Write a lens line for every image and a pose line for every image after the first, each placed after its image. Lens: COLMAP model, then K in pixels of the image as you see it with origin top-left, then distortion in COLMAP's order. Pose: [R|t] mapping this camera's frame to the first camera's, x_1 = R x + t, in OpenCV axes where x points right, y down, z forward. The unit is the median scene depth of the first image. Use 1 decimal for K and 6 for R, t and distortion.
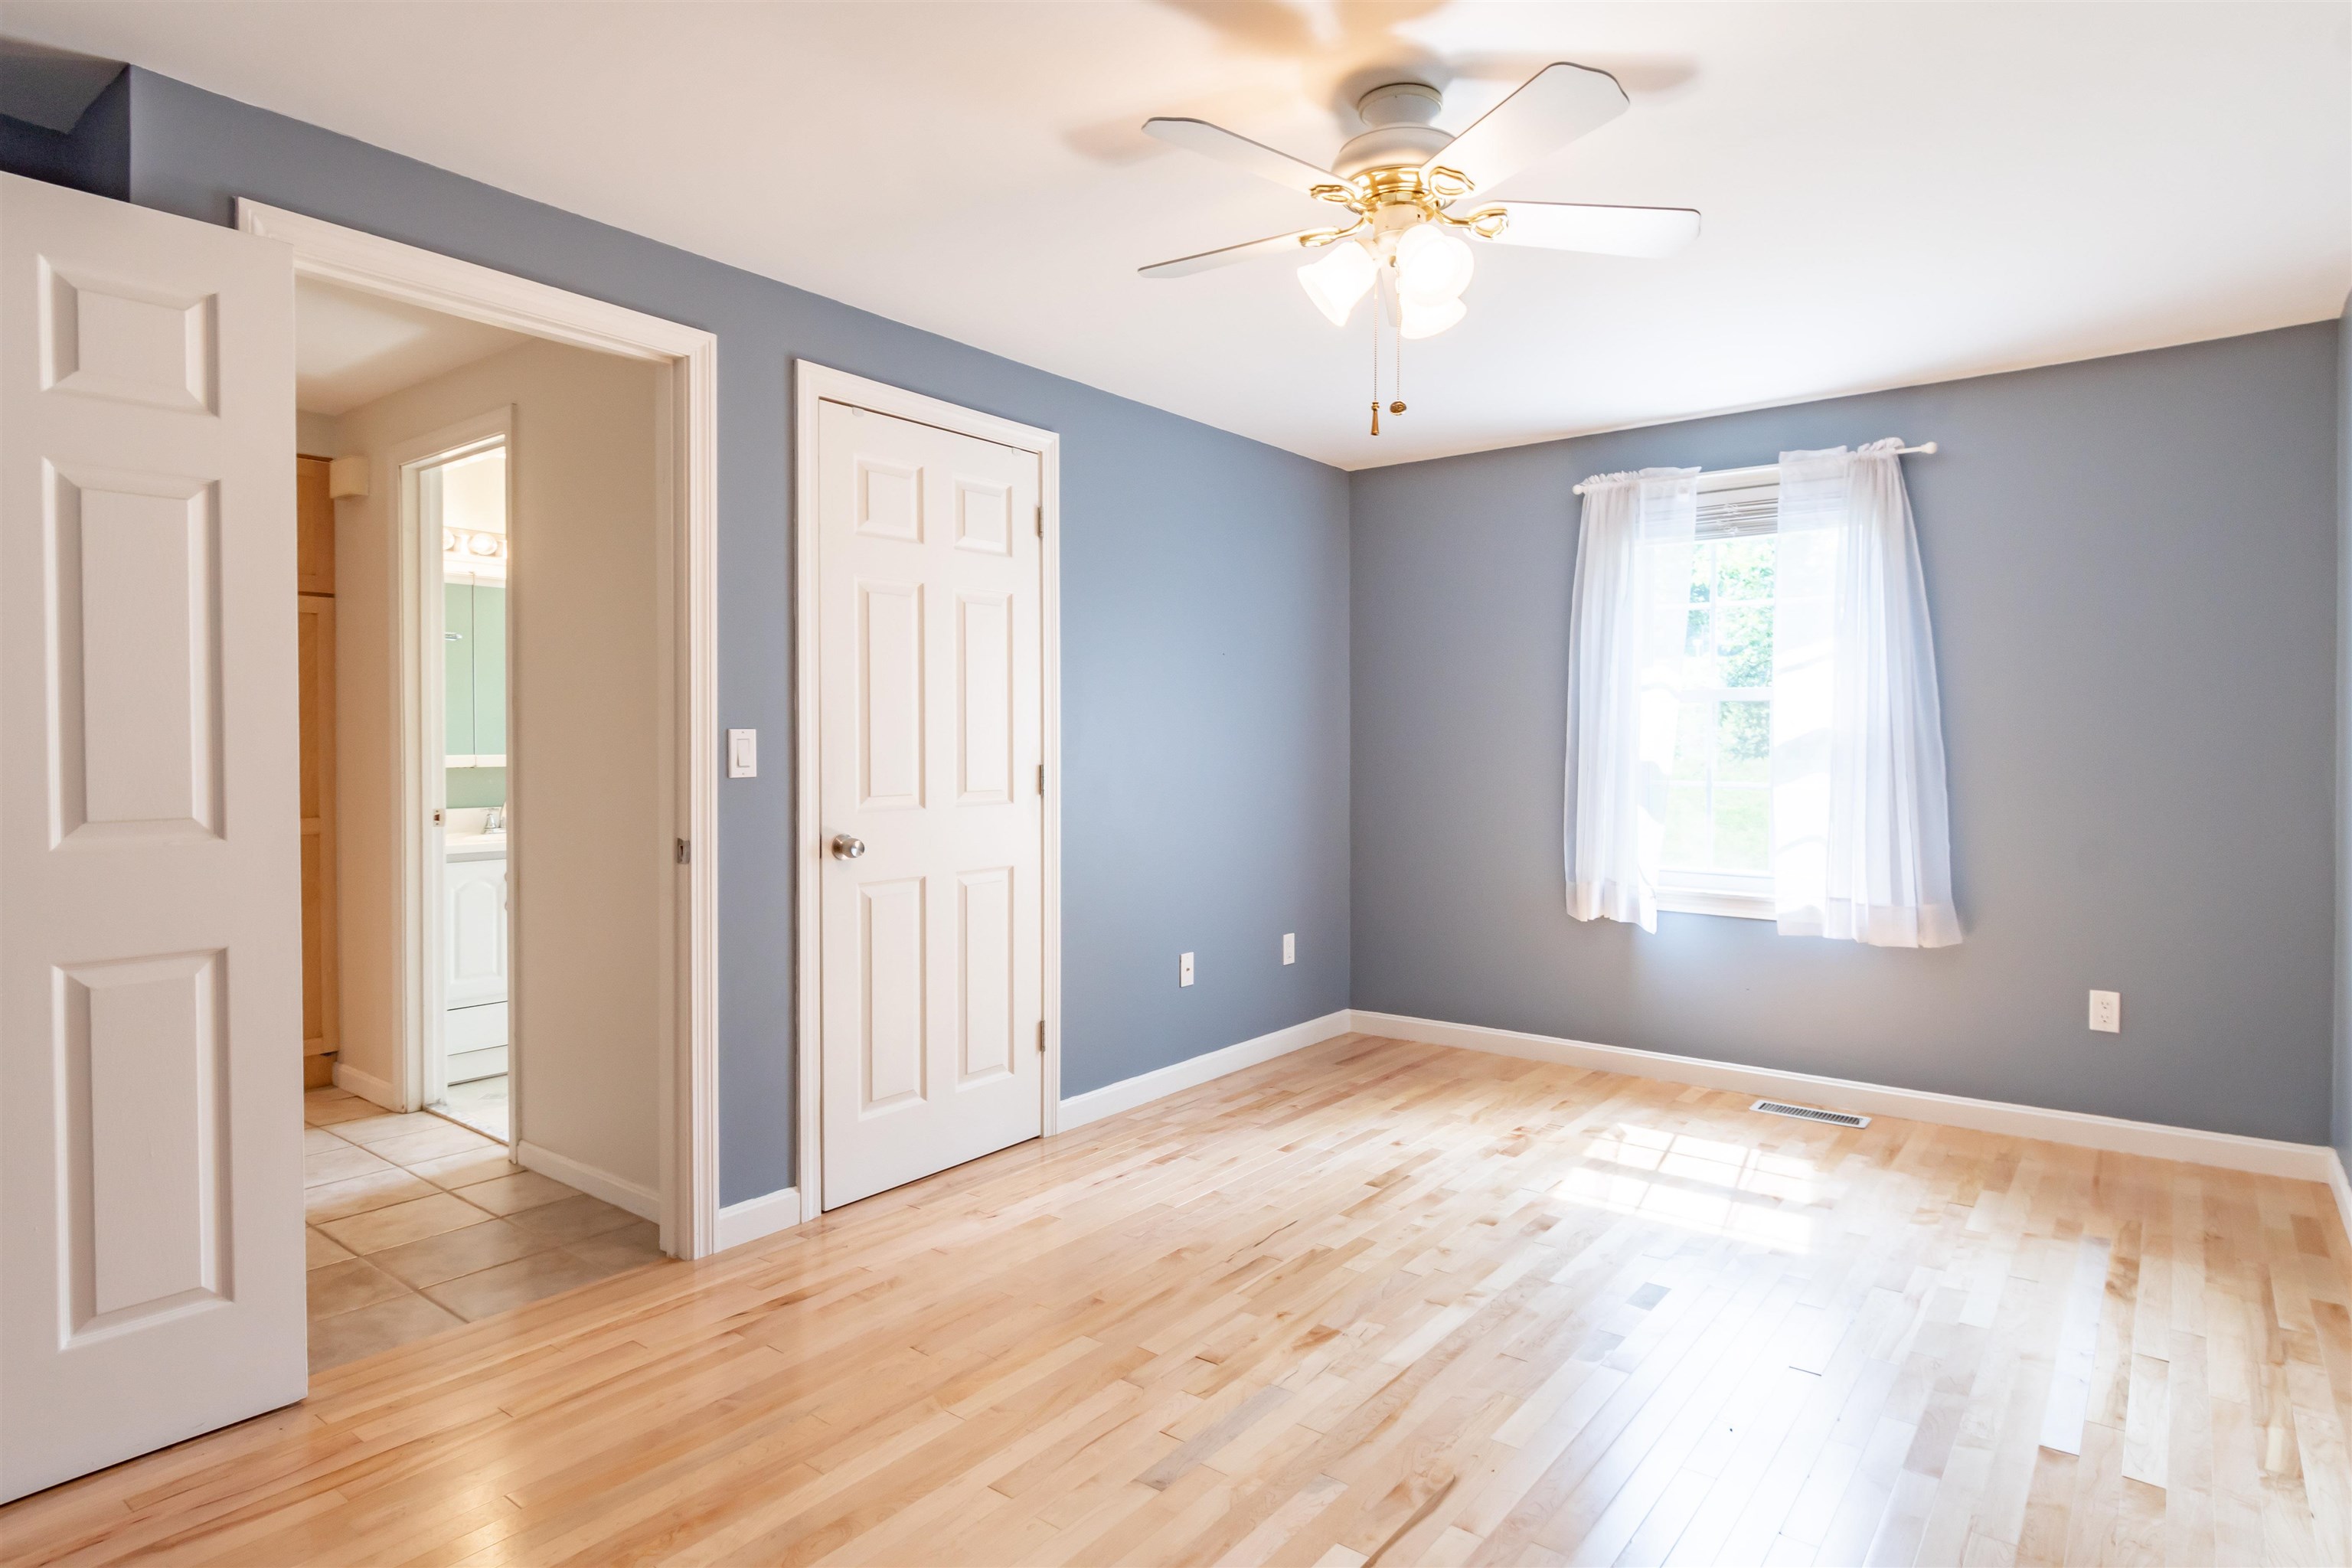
lens RADIAL K [[1252.1, 0, 1191.7], [0, 1252.1, 758.8], [0, 0, 1]] dist [0.002363, 0.000219]
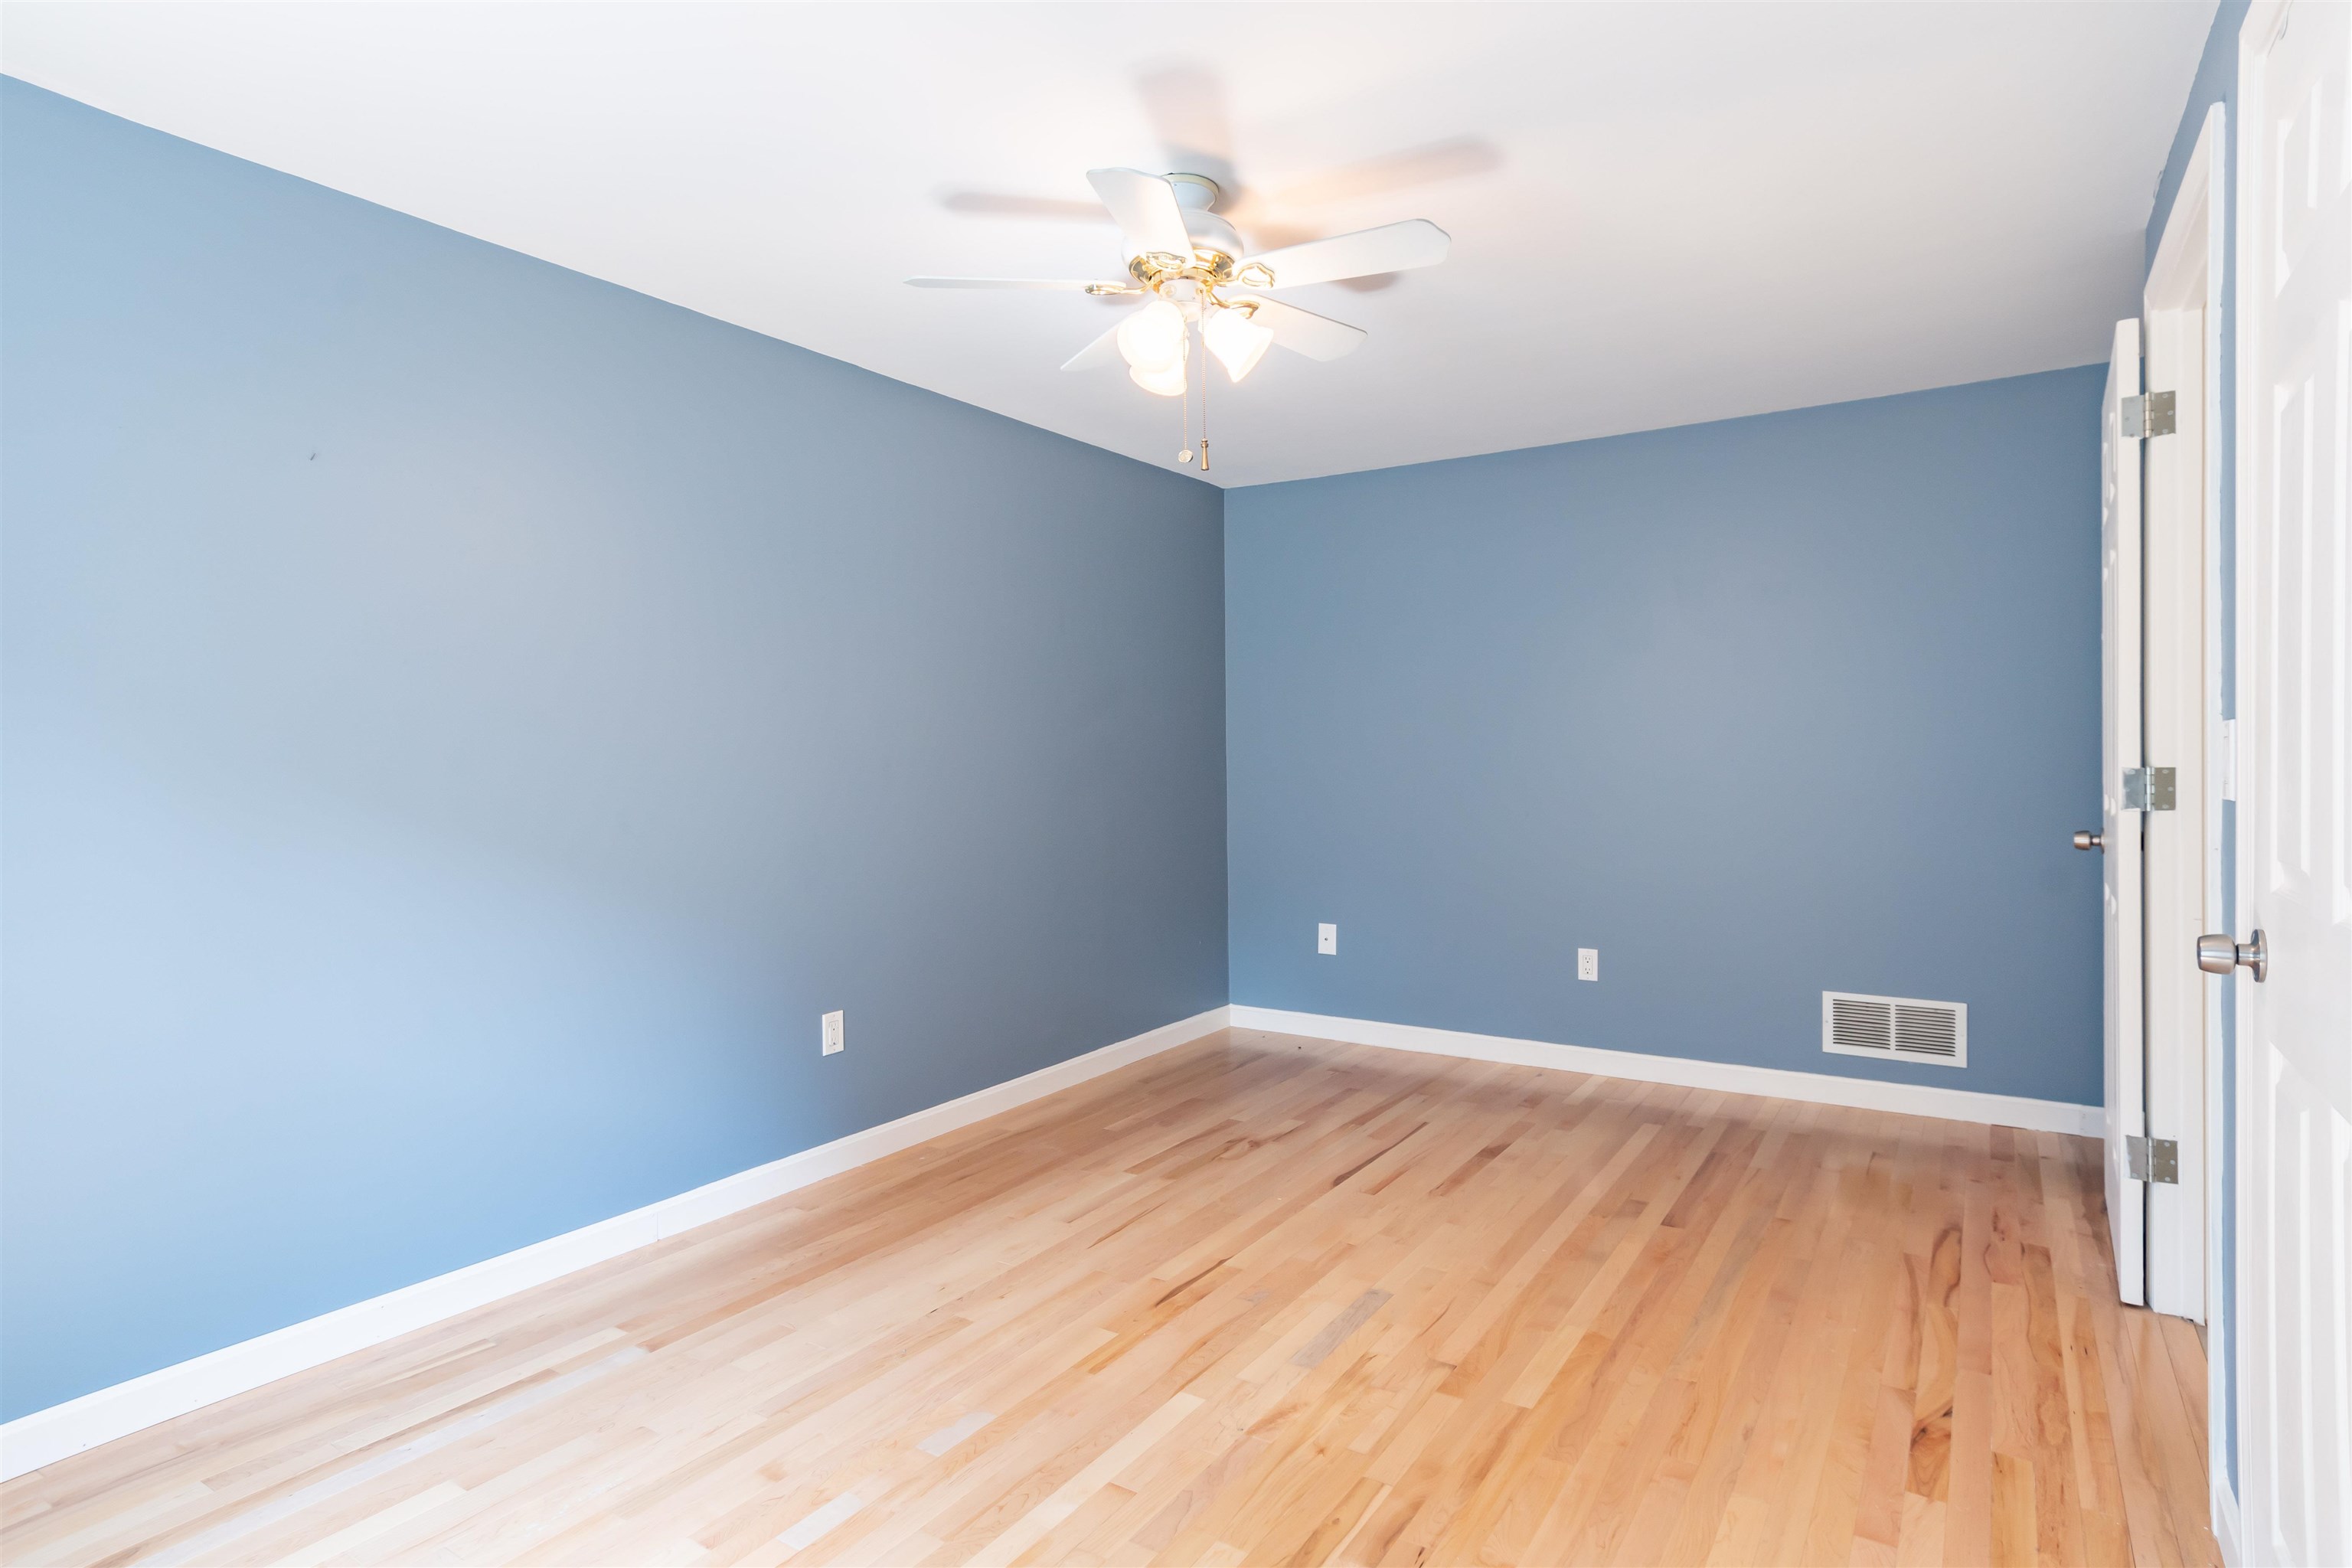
lens RADIAL K [[1252.1, 0, 1191.7], [0, 1252.1, 758.8], [0, 0, 1]] dist [0.002363, 0.000219]
pose [[-0.995368, 0.007587, -0.095834, 0.255071], [0.005411, 0.999722, 0.022941, -0.026084], [0.095981, 0.022316, -0.995133, 1.994745]]
